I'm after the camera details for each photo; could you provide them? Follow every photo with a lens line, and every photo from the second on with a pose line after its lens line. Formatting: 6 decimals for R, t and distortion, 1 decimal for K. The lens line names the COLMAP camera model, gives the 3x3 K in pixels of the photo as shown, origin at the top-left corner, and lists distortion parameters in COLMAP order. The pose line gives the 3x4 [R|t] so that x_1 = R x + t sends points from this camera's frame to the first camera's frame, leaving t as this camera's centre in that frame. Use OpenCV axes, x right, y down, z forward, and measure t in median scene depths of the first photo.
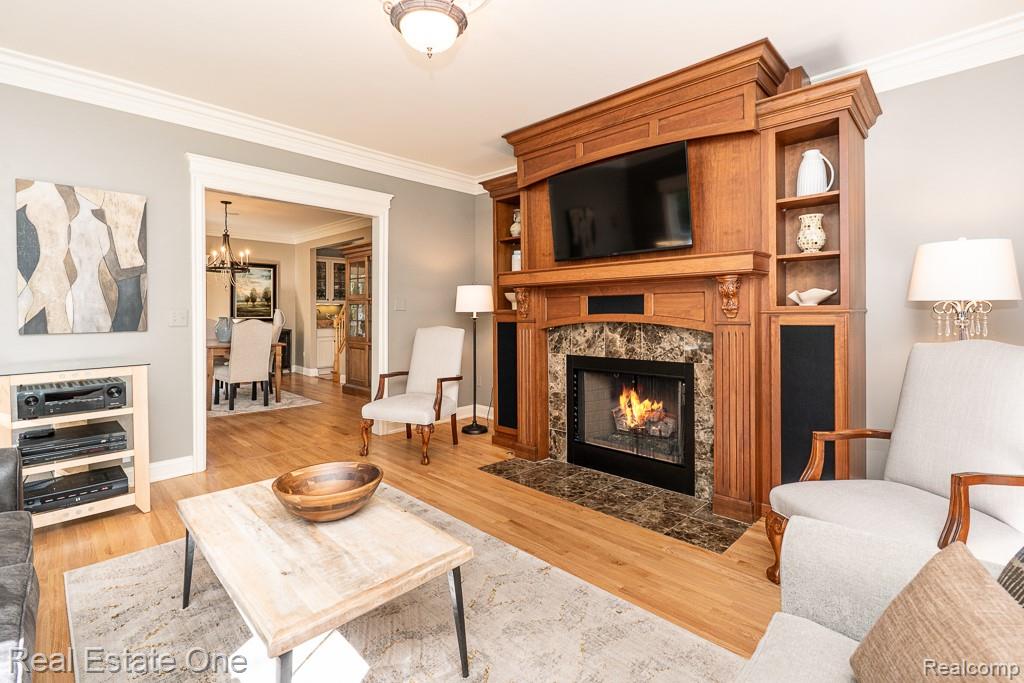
lens RADIAL K [[471.4, 0, 509.1], [0, 471.4, 314.2], [0, 0, 1]] dist [-0.001091, 0.000107]
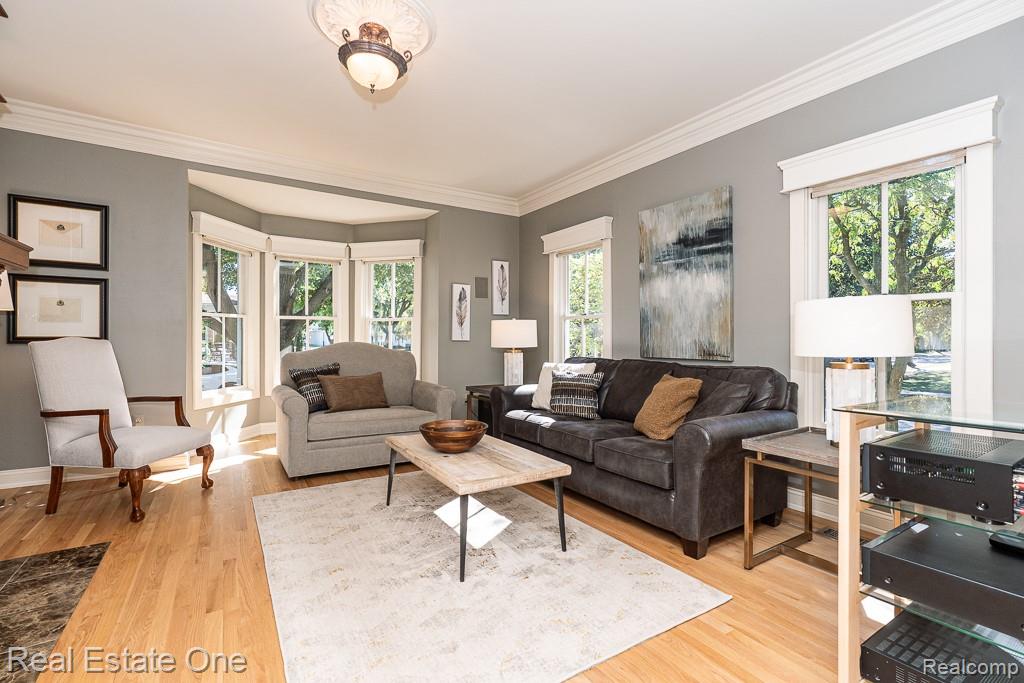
lens RADIAL K [[467.4, 0, 508.5], [0, 467.4, 337.0], [0, 0, 1]] dist [-0.002907, -0.000595]
pose [[-0.970377, 0.007254, 0.241486, -0.459947], [0.009278, 0.999931, 0.007244, 0.032987], [-0.241417, 0.009270, -0.970377, 1.223729]]
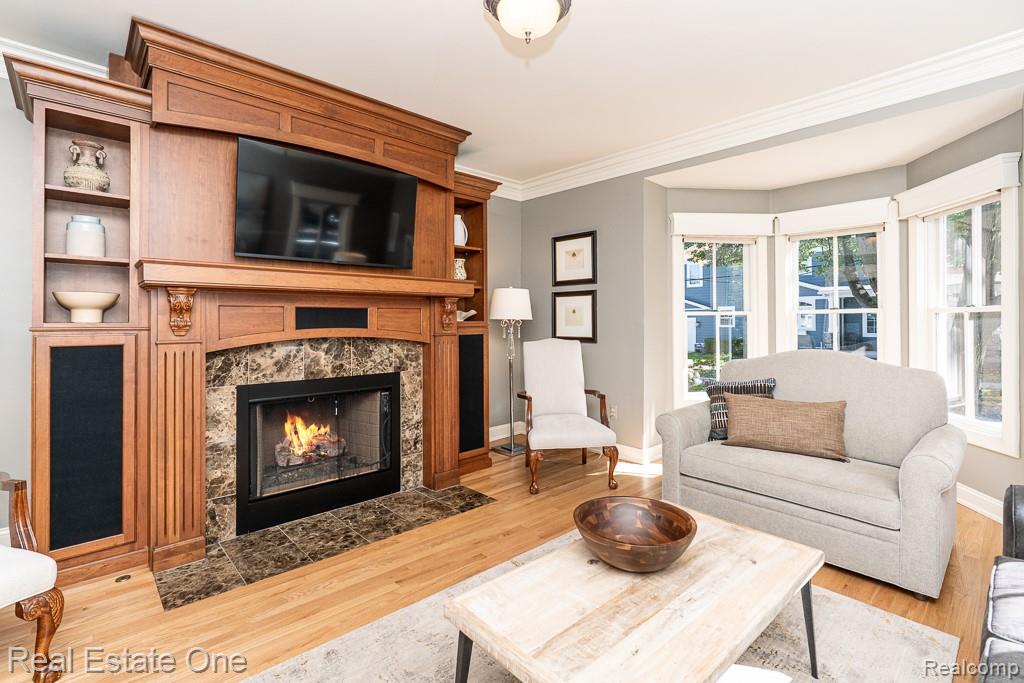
lens RADIAL K [[471.4, 0, 509.1], [0, 471.4, 314.2], [0, 0, 1]] dist [-0.001091, 0.000107]
pose [[0.059161, 0.027888, 0.997859, -0.639138], [0.013843, 0.999491, -0.028754, 0.003033], [-0.998152, 0.015514, 0.058744, 0.597624]]
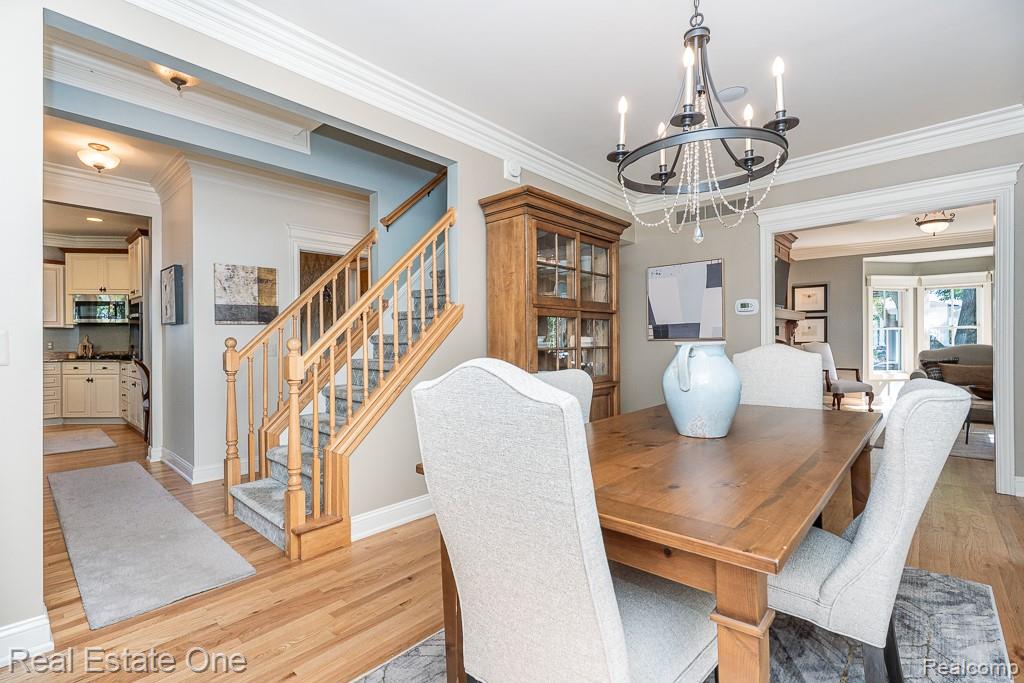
lens RADIAL K [[459.7, 0, 513.7], [0, 459.7, 339.5], [0, 0, 1]] dist [-0.000366, -0.000126]
pose [[-0.028671, 0.009438, 0.999544, -1.614114], [0.015354, 0.999842, -0.009000, 0.018248], [-0.999471, 0.015089, -0.028811, 2.078219]]
